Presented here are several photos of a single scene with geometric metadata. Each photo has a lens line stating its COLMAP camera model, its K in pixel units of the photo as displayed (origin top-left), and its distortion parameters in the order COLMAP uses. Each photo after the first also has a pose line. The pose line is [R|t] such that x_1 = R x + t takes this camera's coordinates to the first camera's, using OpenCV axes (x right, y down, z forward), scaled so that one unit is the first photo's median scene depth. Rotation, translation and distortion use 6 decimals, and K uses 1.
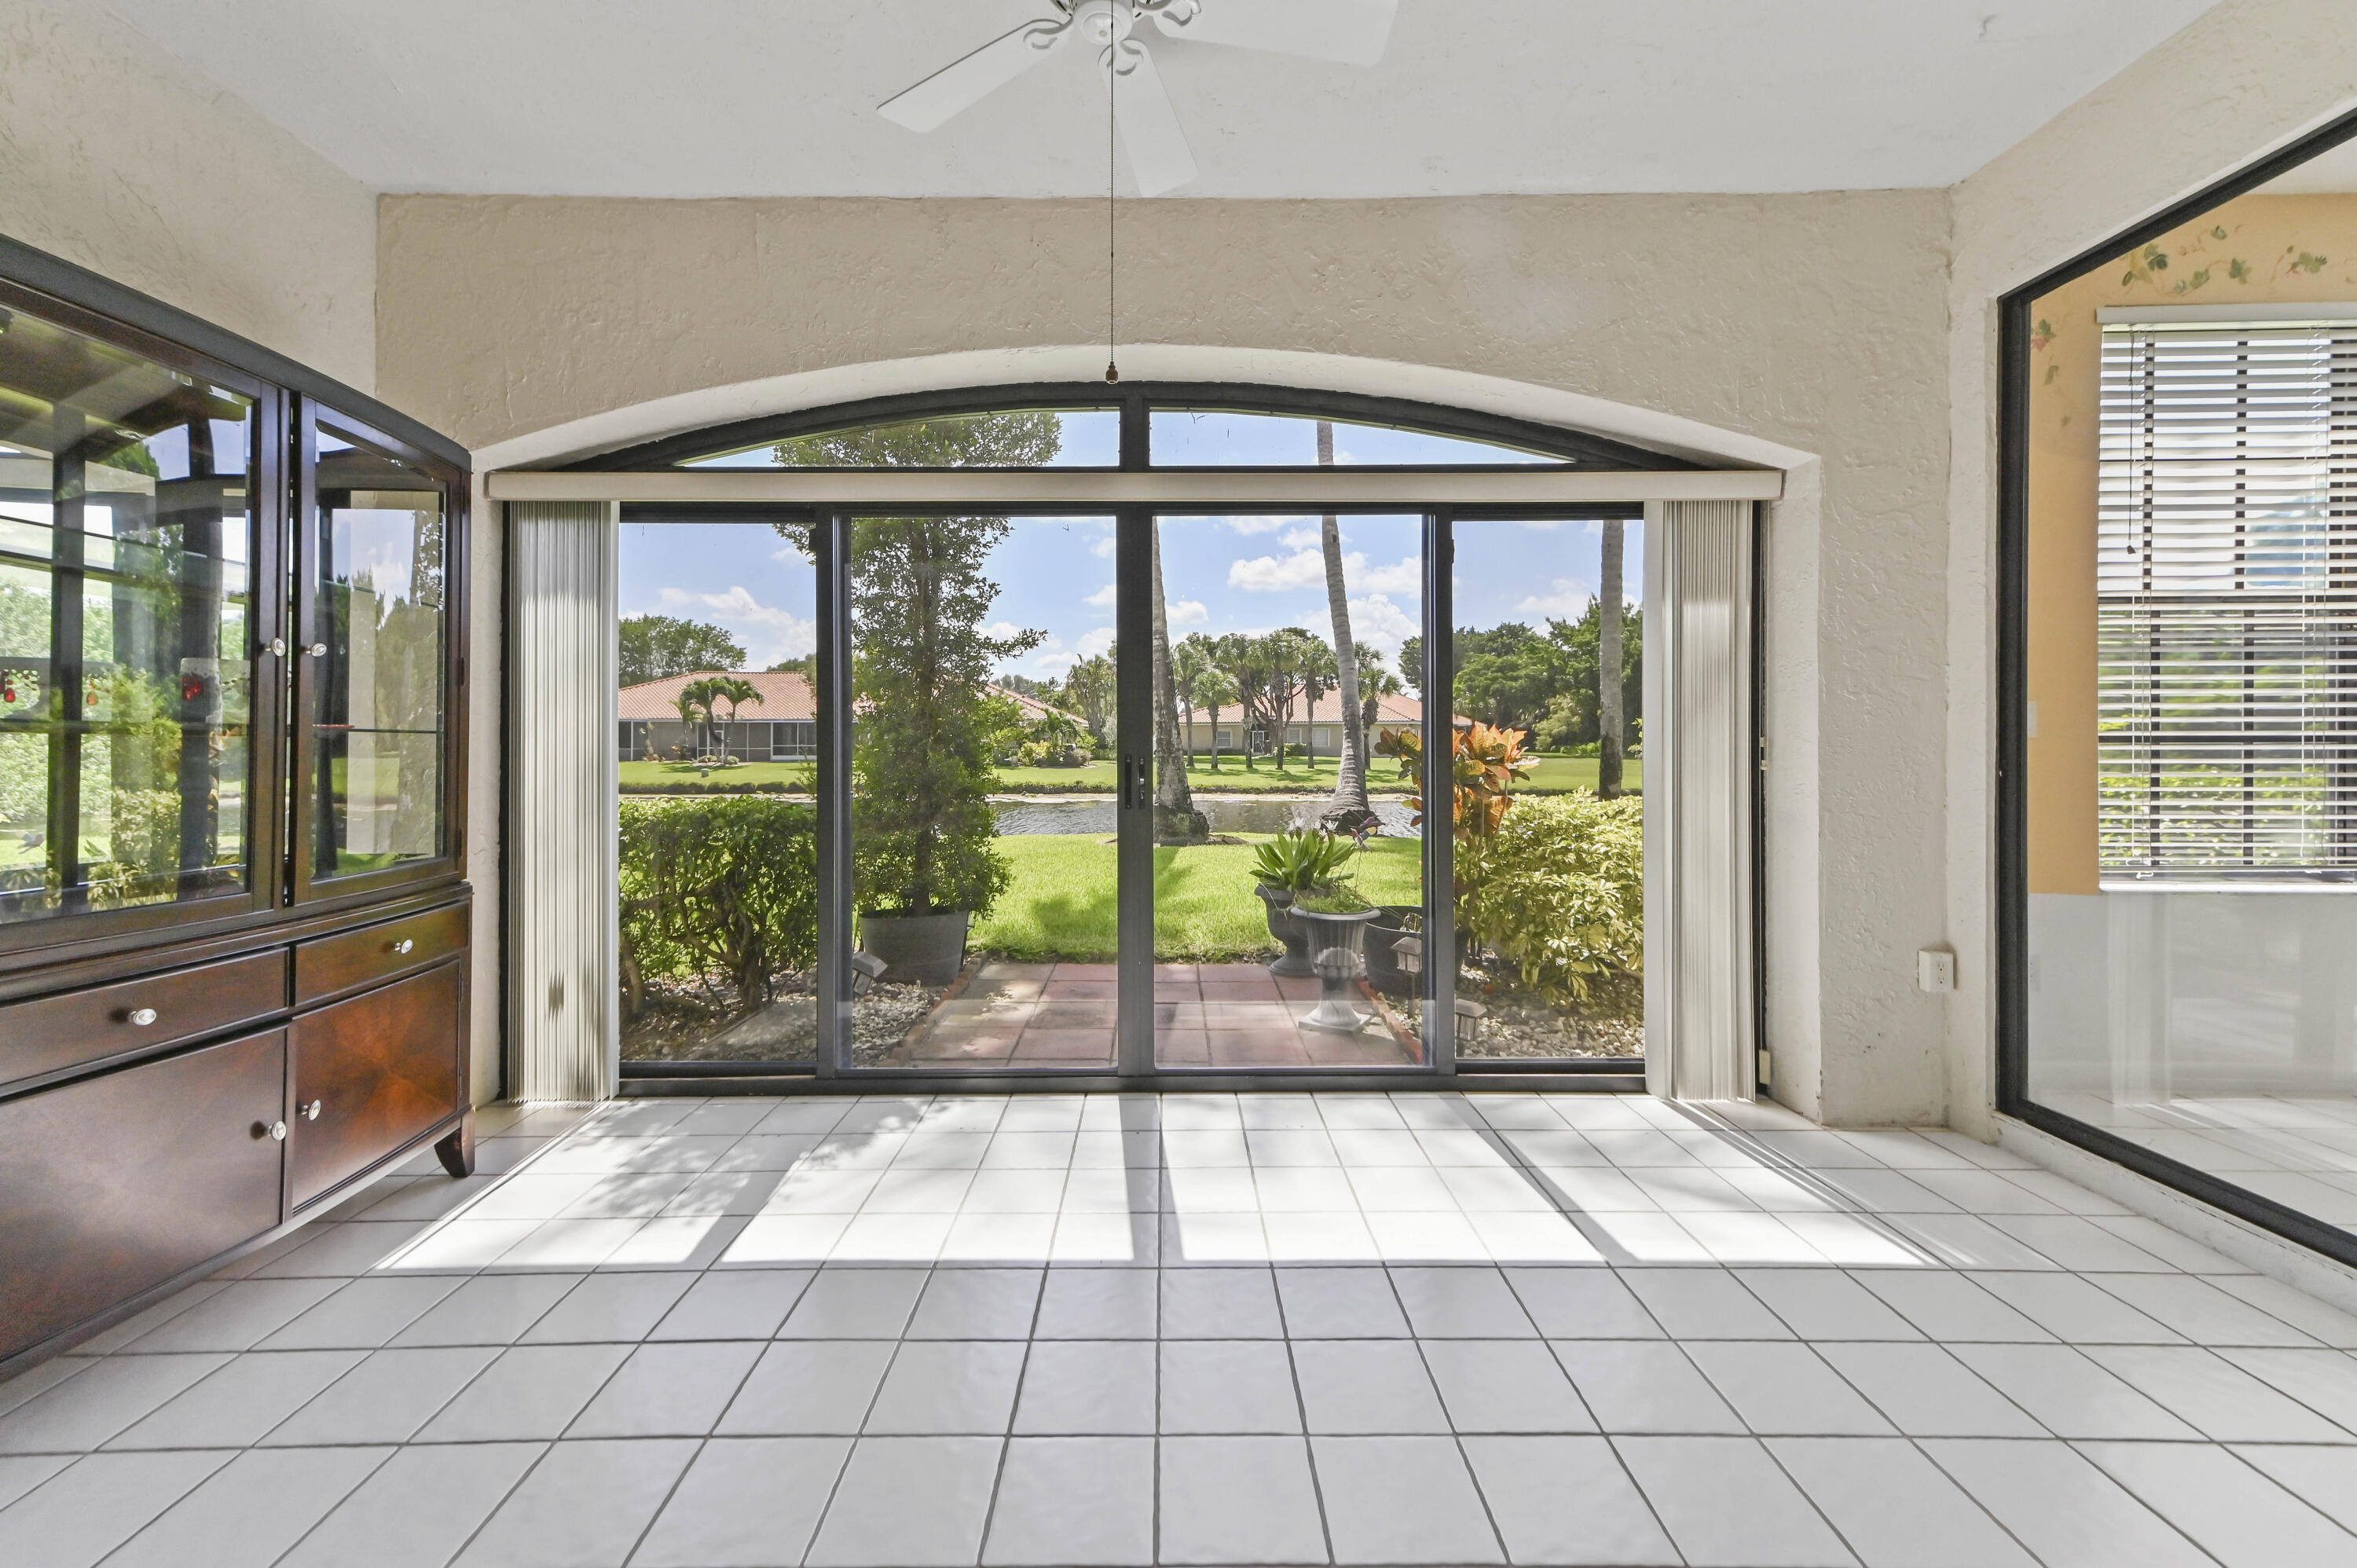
lens RADIAL K [[933.1, 0, 1168.9], [0, 933.1, 743.0], [0, 0, 1]] dist [0.015118, 0.000405]
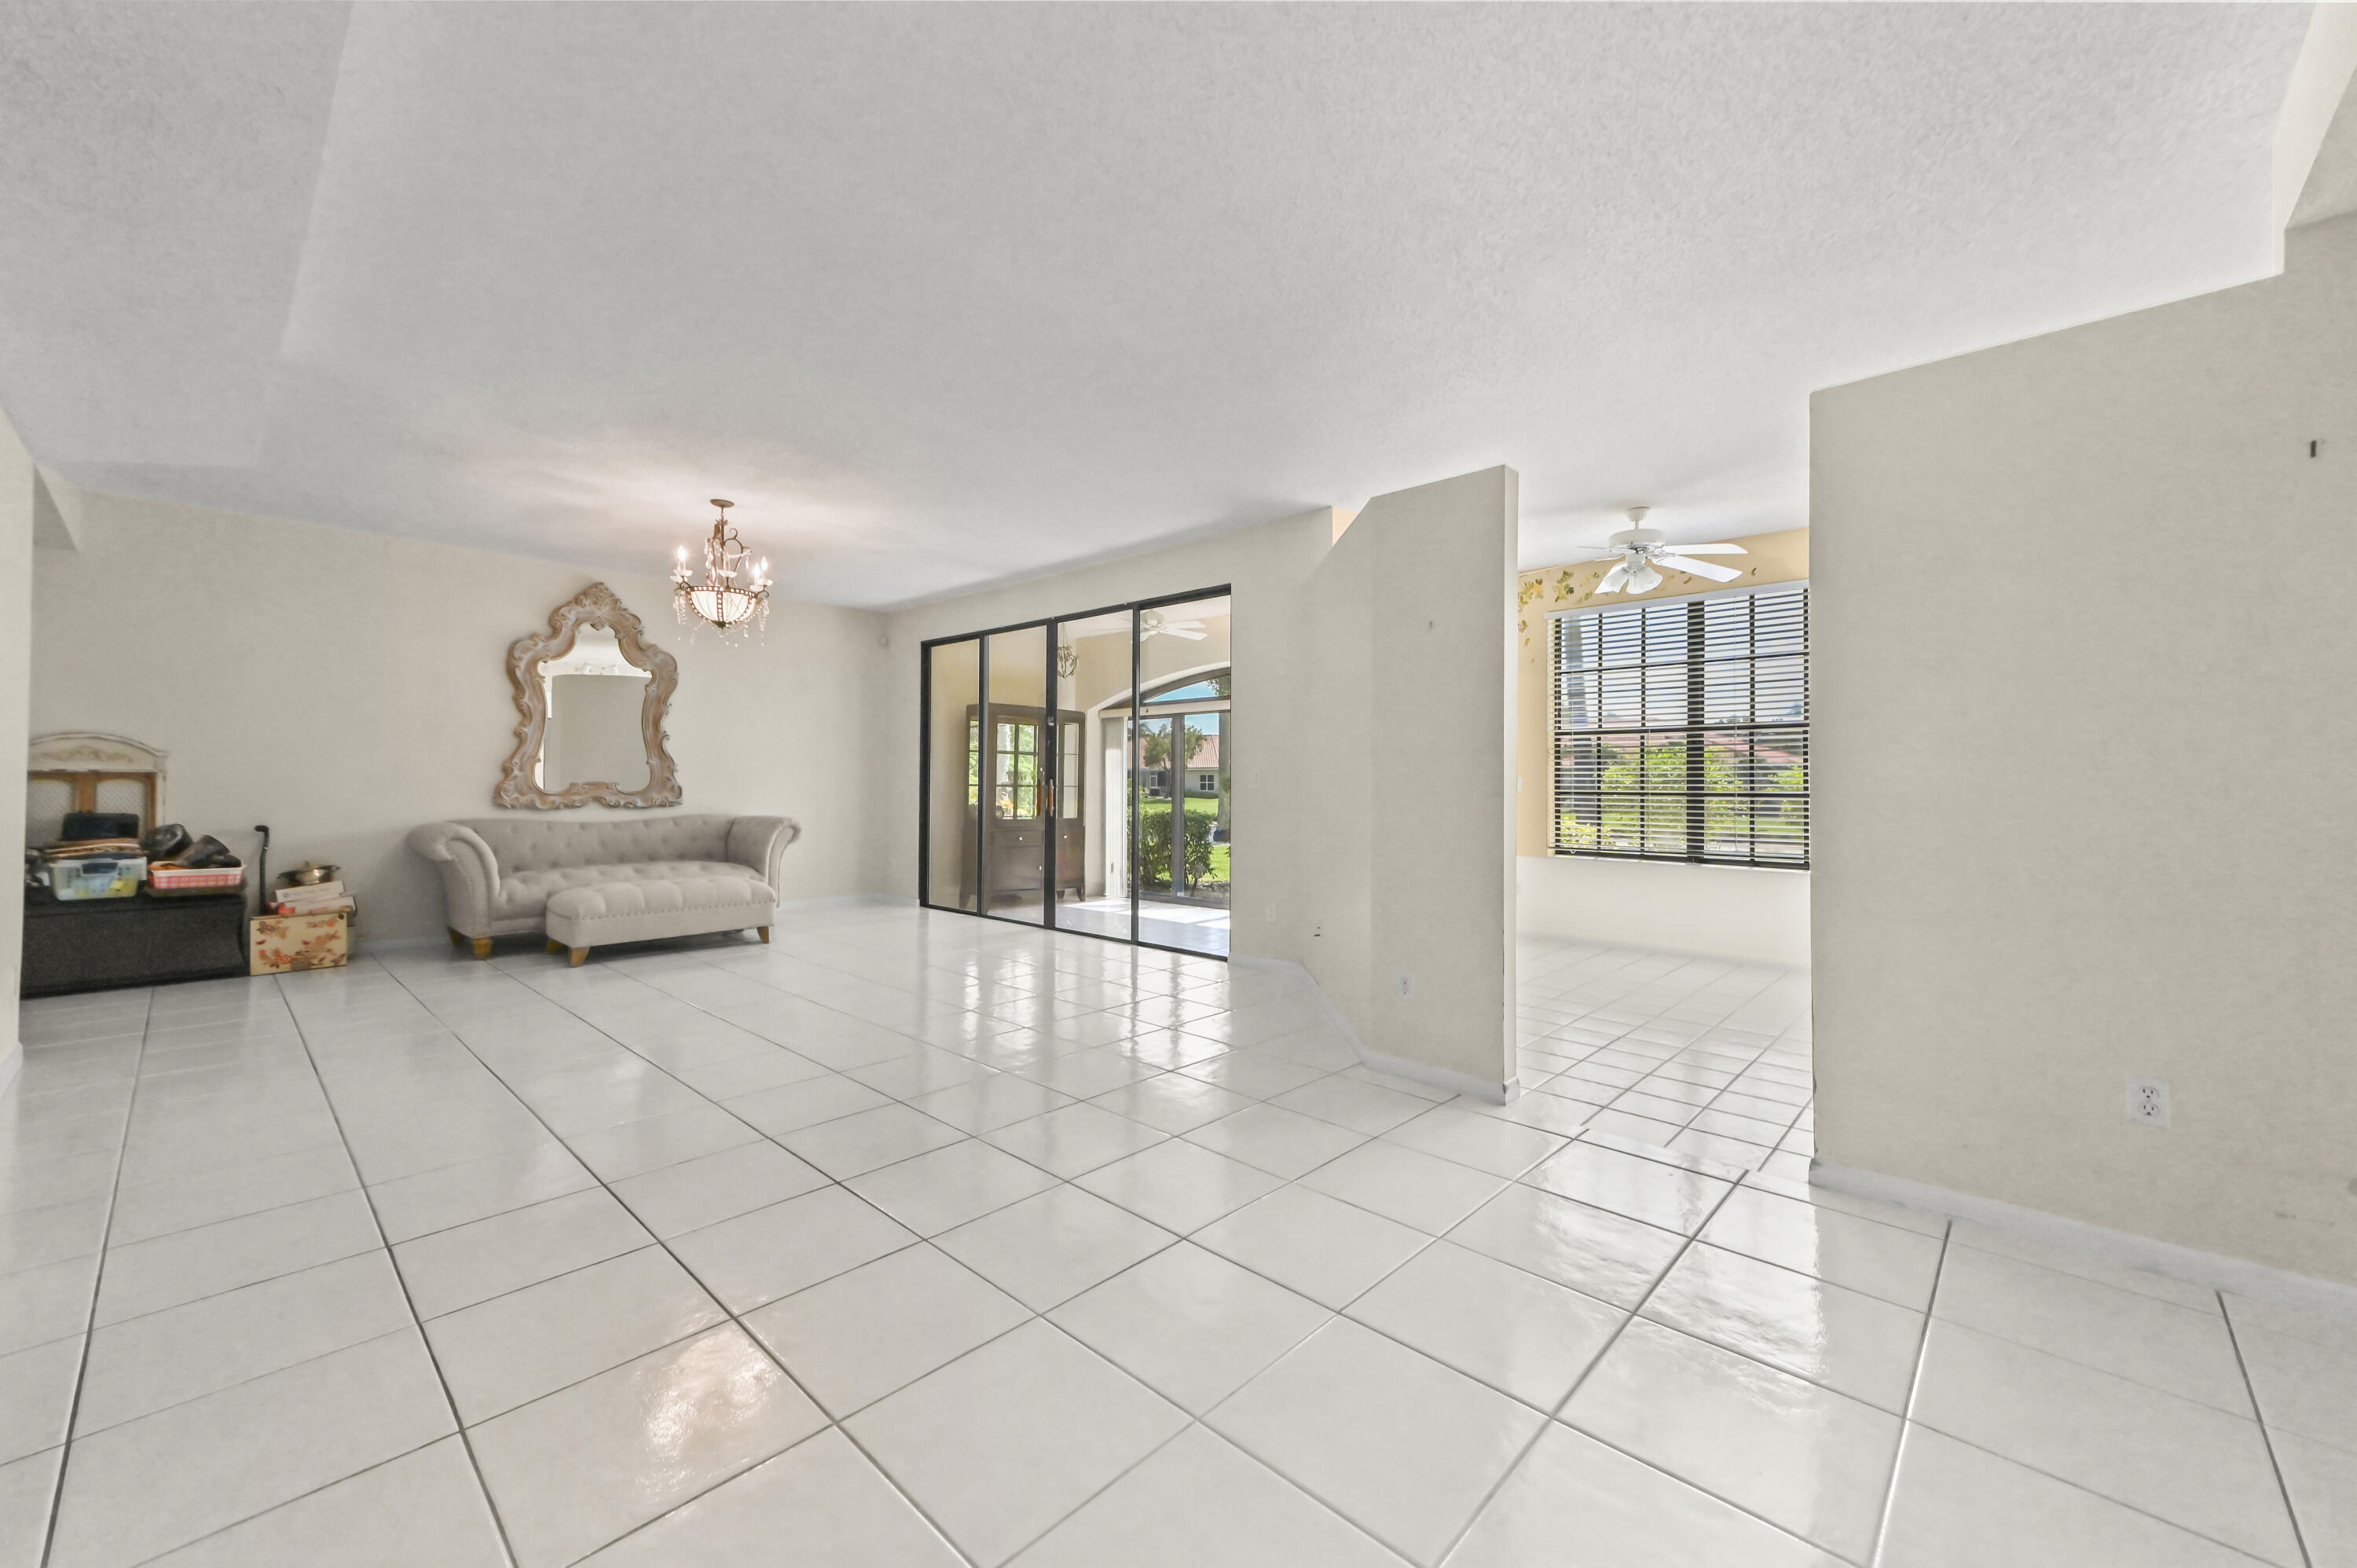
lens RADIAL K [[916.0, 0, 1170.3], [0, 916.0, 769.0], [0, 0, 1]] dist [0.016617, 0.000111]
pose [[0.723118, -0.007686, -0.690682, 0.115753], [-0.007378, 0.999795, -0.018850, -0.000866], [0.690685, 0.018726, 0.722913, -0.080935]]
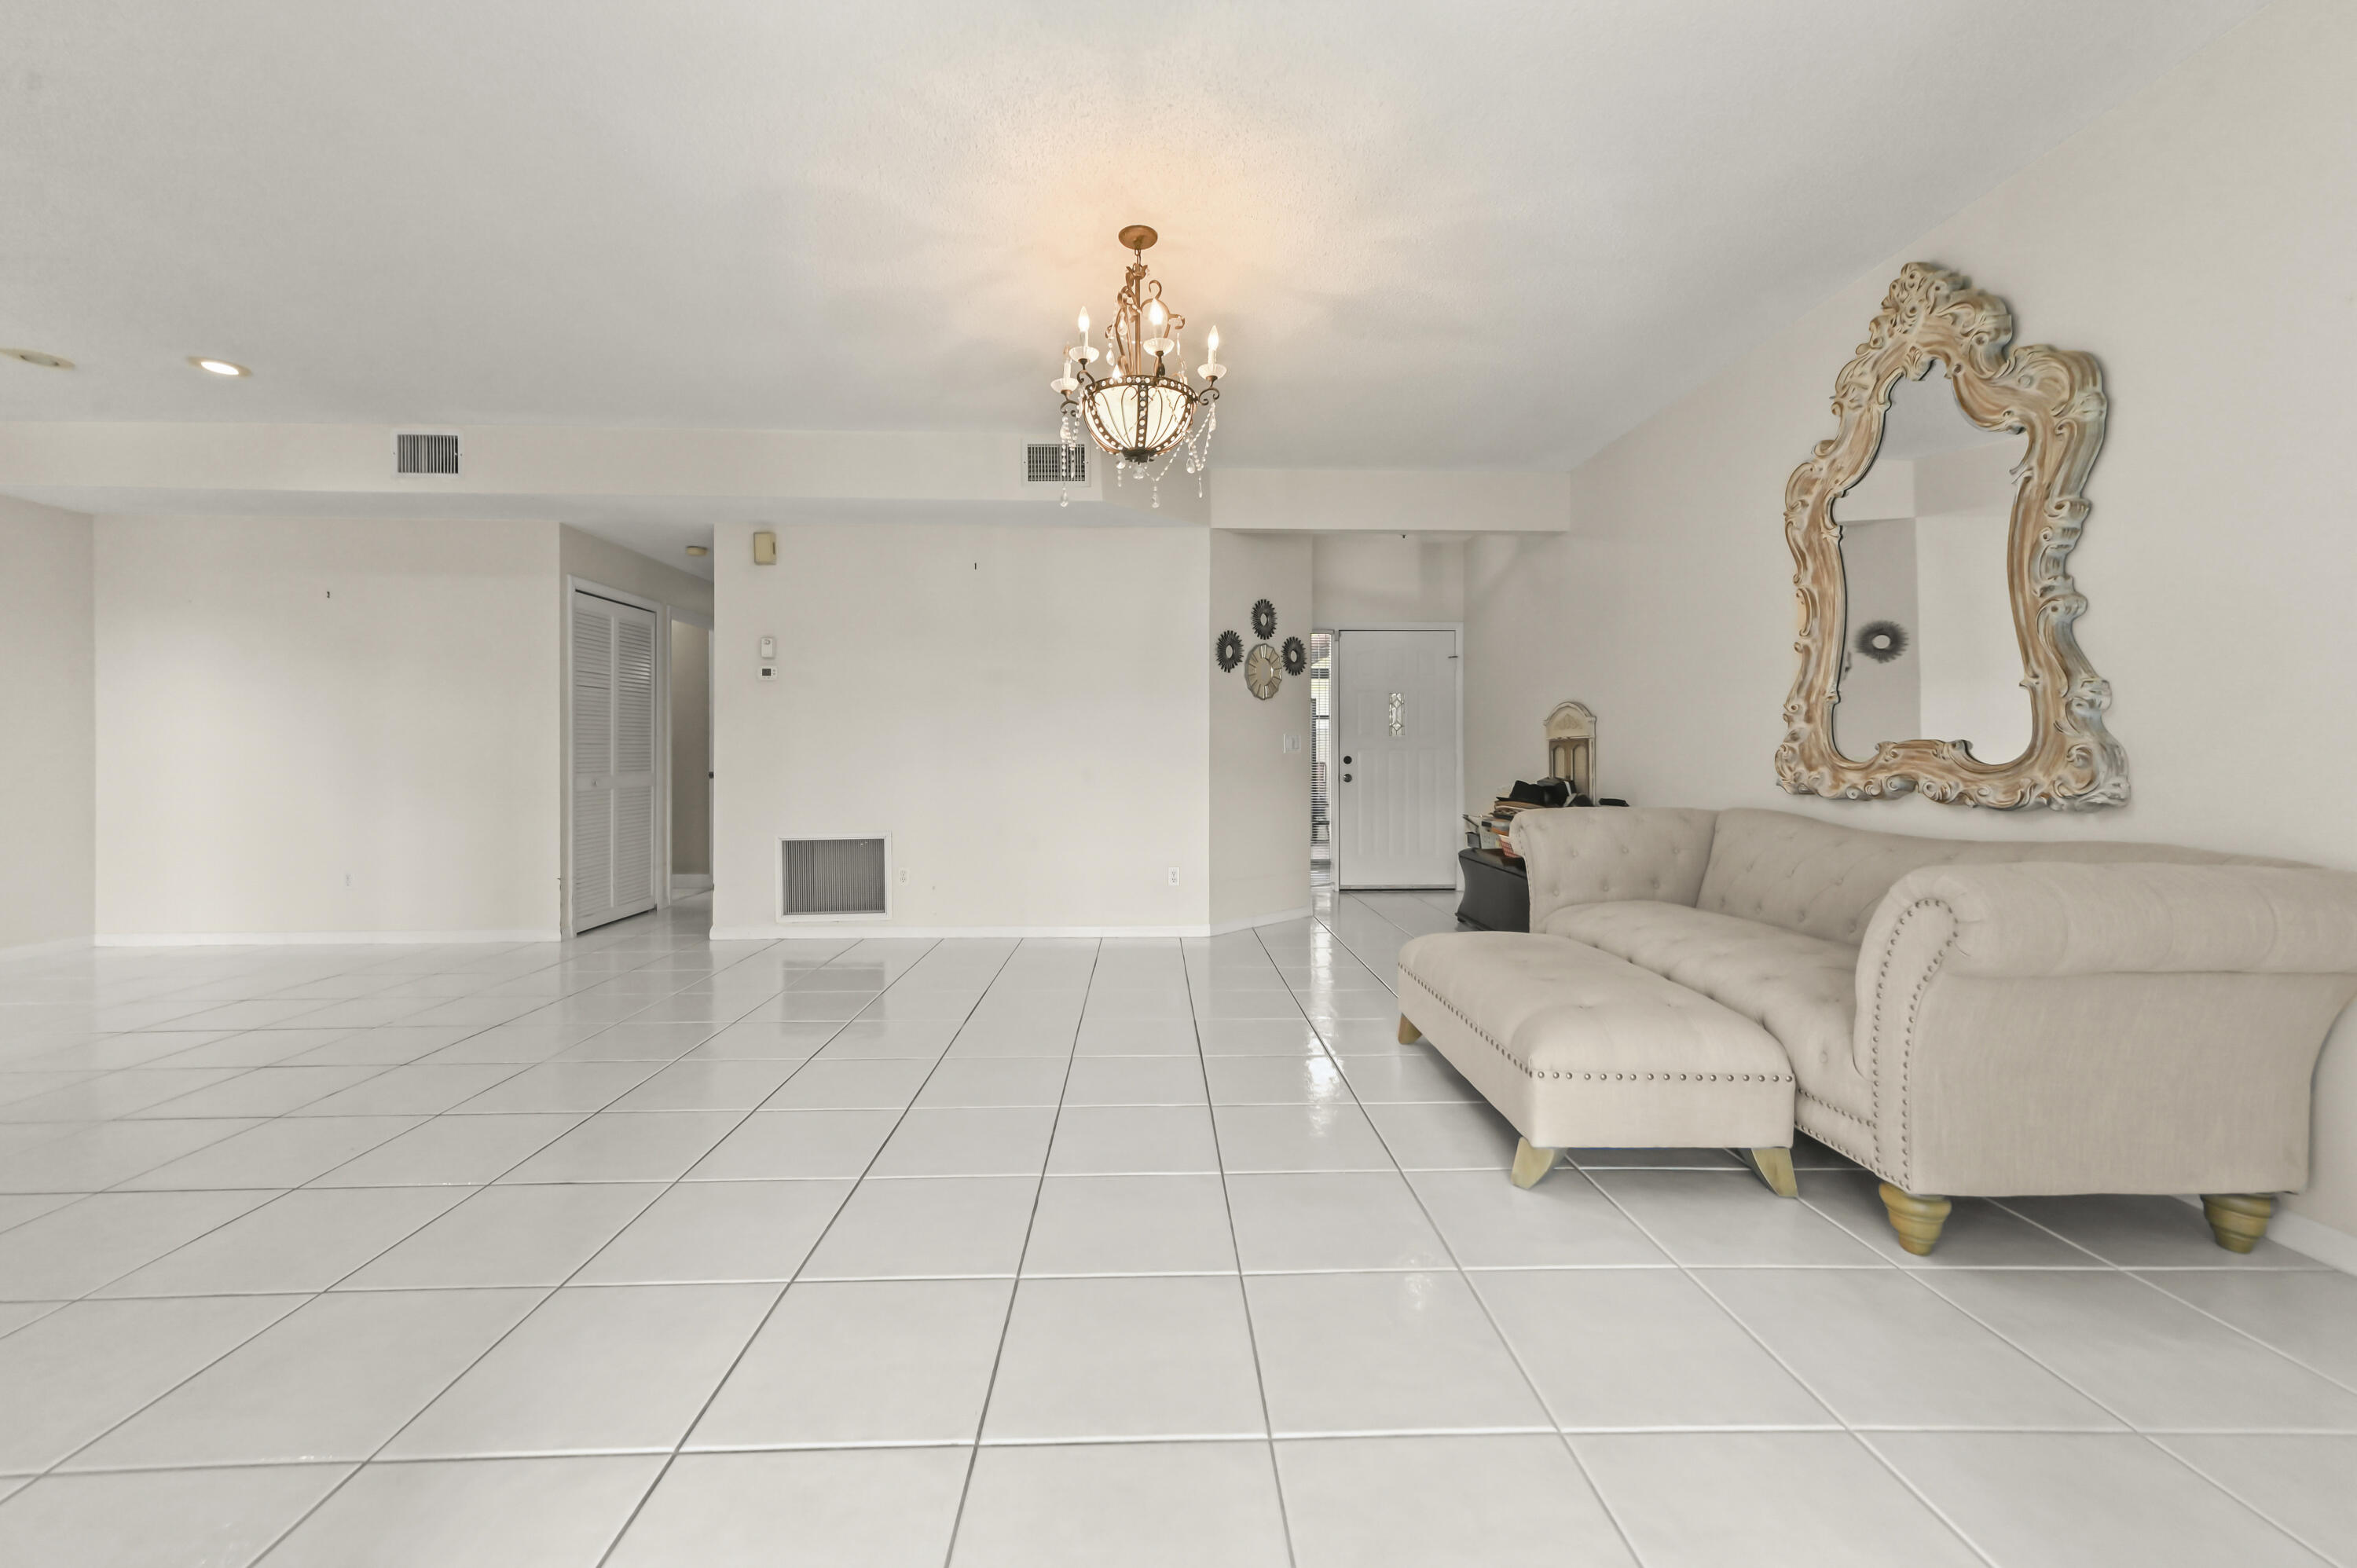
lens RADIAL K [[921.1, 0, 1168.6], [0, 921.1, 756.4], [0, 0, 1]] dist [0.009784, 0.000036]
pose [[-0.999673, -0.001802, -0.025516, 0.000899], [-0.001967, 0.999977, 0.006417, -0.000155], [0.025504, 0.006465, -0.999654, 0.022223]]
